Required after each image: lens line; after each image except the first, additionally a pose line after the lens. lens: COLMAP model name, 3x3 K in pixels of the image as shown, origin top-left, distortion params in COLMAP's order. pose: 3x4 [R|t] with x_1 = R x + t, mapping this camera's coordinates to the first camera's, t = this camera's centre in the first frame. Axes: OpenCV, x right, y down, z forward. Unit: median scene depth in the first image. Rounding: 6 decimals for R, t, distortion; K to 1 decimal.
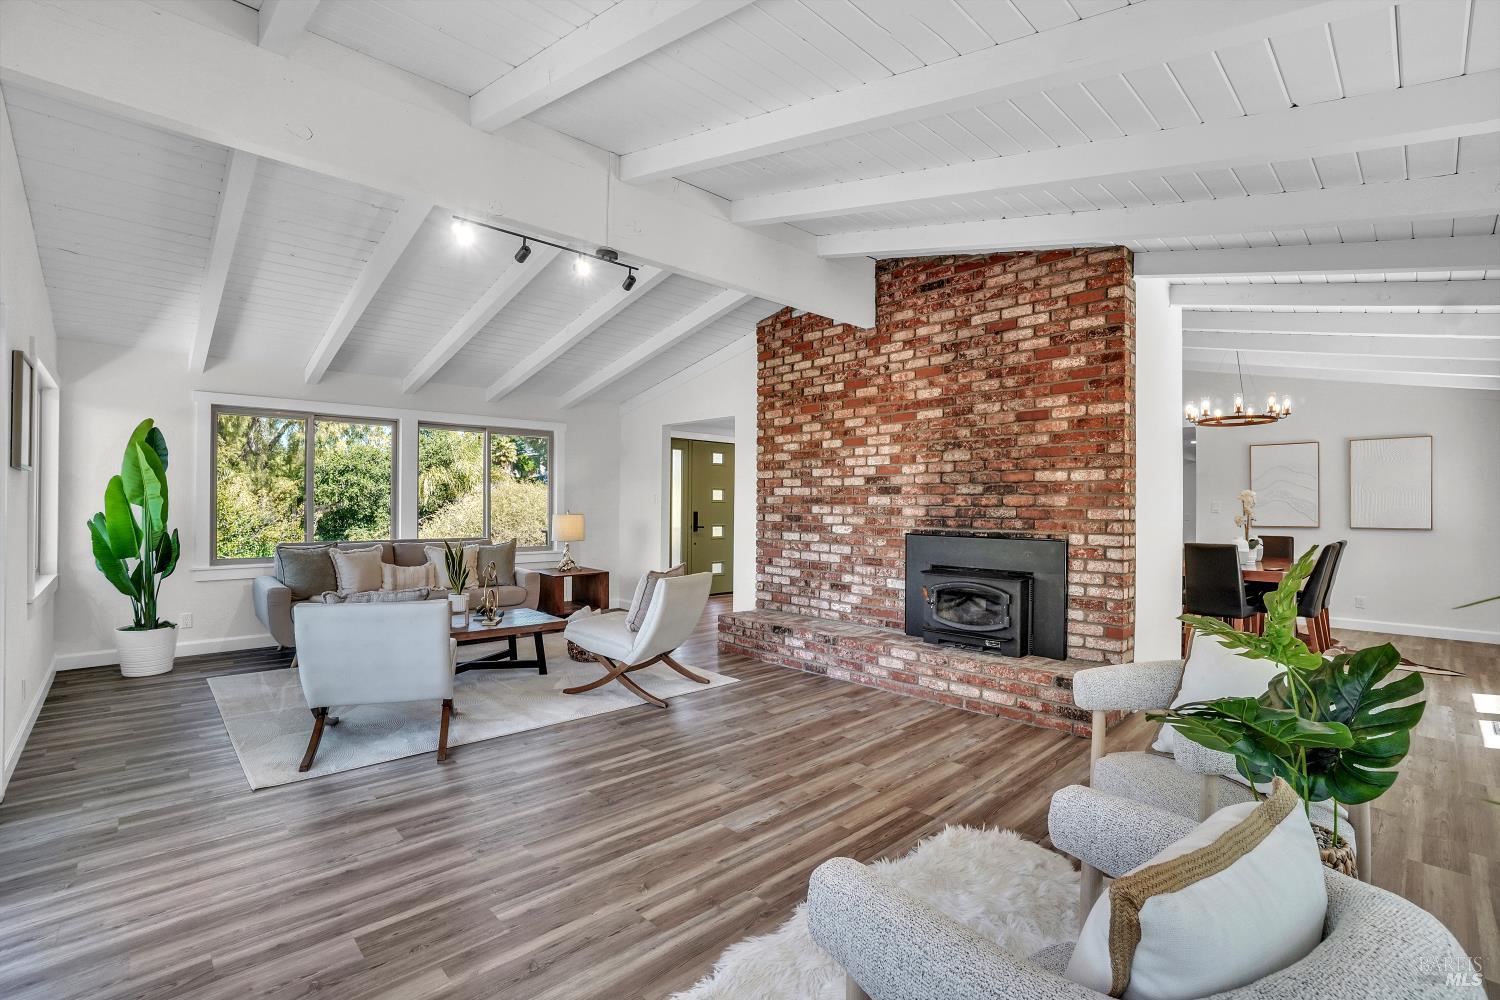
lens RADIAL K [[688.7, 0, 742.5], [0, 688.7, 504.1], [0, 0, 1]] dist [-0.047932, 0.013207]
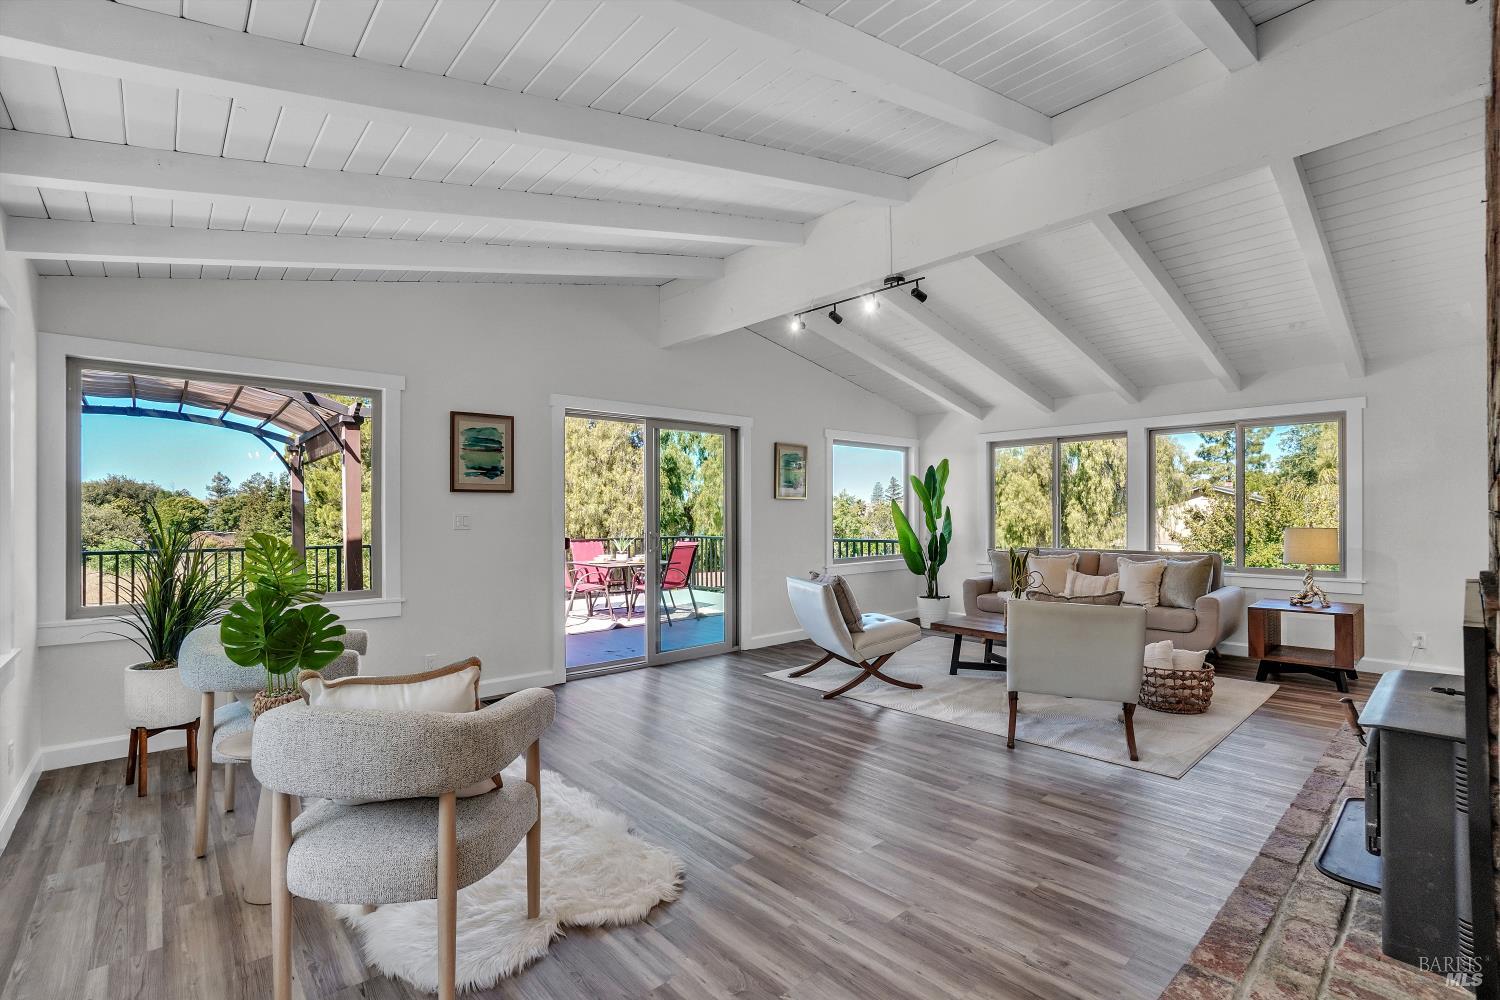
lens RADIAL K [[688.7, 0, 745.4], [0, 688.7, 505.7], [0, 0, 1]] dist [-0.047932, 0.013207]
pose [[-0.039392, -0.021937, -0.998983, 0.954705], [0.001776, 0.999756, -0.022024, 0.013130], [0.999222, -0.002642, -0.039343, 0.876418]]
